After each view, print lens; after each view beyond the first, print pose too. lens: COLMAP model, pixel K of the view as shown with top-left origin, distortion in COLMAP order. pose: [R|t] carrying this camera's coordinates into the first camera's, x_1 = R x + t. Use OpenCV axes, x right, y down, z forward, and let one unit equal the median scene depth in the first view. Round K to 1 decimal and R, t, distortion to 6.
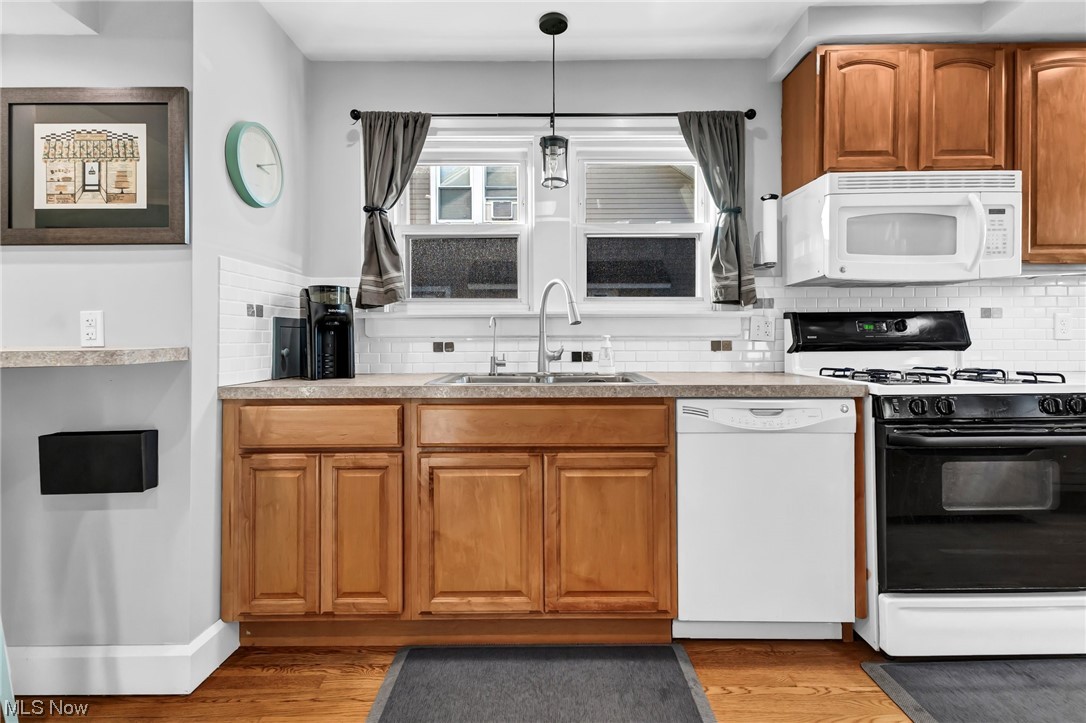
lens RADIAL K [[489.4, 0, 544.6], [0, 489.4, 336.8], [0, 0, 1]] dist [0.005266, -0.000268]
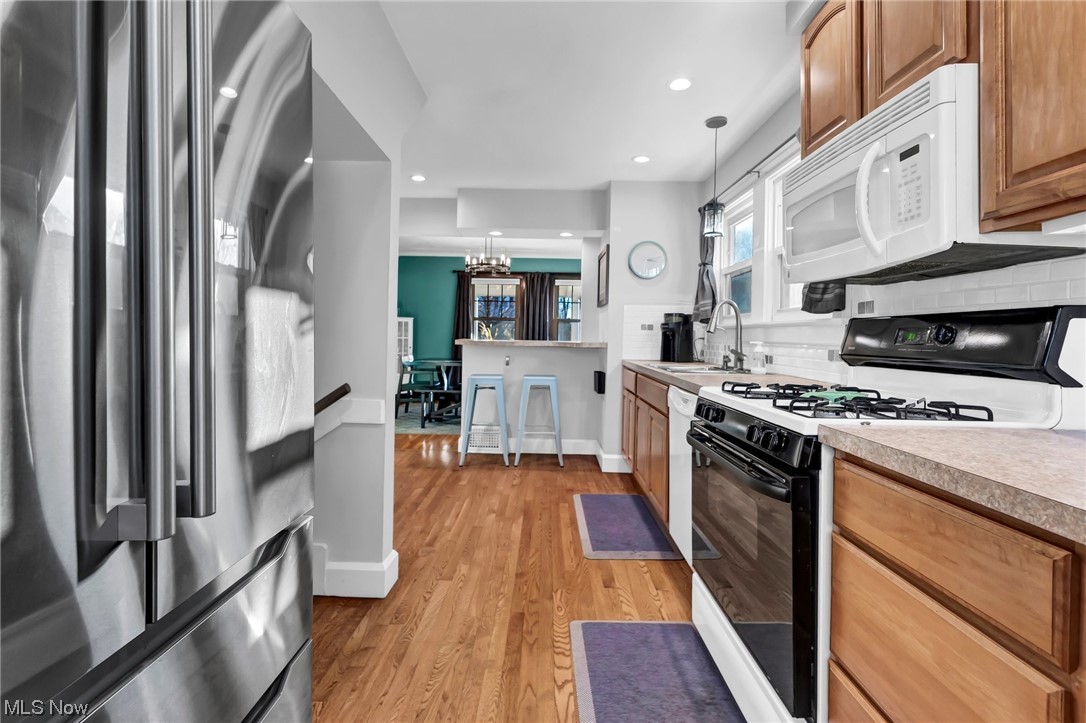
lens RADIAL K [[489.4, 0, 544.6], [0, 489.4, 336.8], [0, 0, 1]] dist [0.005266, -0.000268]
pose [[0.001742, 0.006481, -0.999977, 1.752547], [-0.011858, 0.999909, 0.006459, -0.021896], [0.999928, 0.011847, 0.001819, 0.606545]]
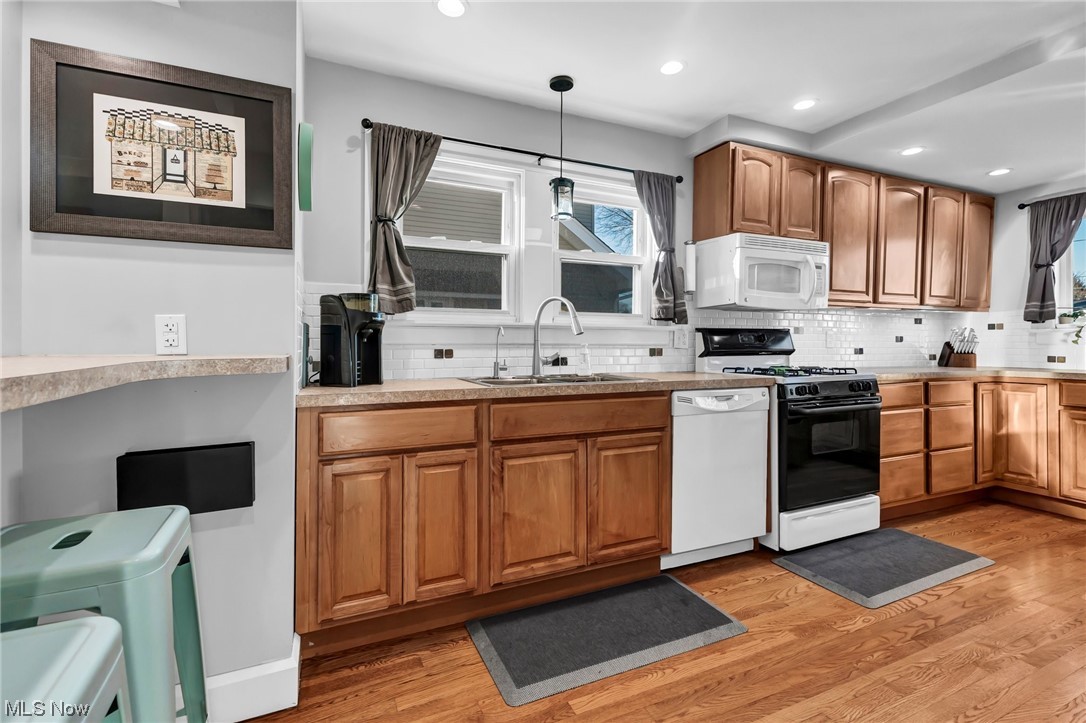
lens RADIAL K [[487.2, 0, 539.6], [0, 487.2, 345.1], [0, 0, 1]] dist [0.002742, 0.000267]
pose [[0.913058, 0.004112, 0.407810, -0.612132], [-0.005854, 0.999978, 0.003024, -0.003247], [-0.407789, -0.005149, 0.913062, -0.082037]]
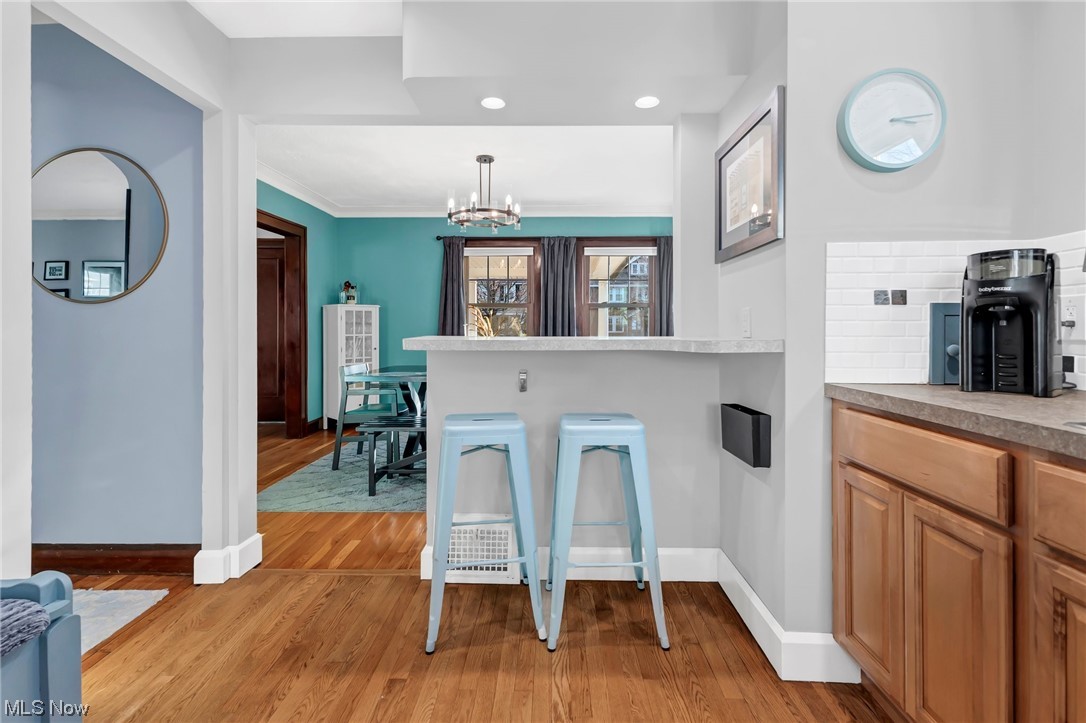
lens RADIAL K [[490.3, 0, 541.6], [0, 490.3, 327.6], [0, 0, 1]] dist [0.000962, 0.000112]
pose [[-0.015870, -0.000931, -0.999874, 0.275711], [0.005411, 0.999985, -0.001017, -0.005159], [0.999859, -0.005427, -0.015864, 0.472313]]
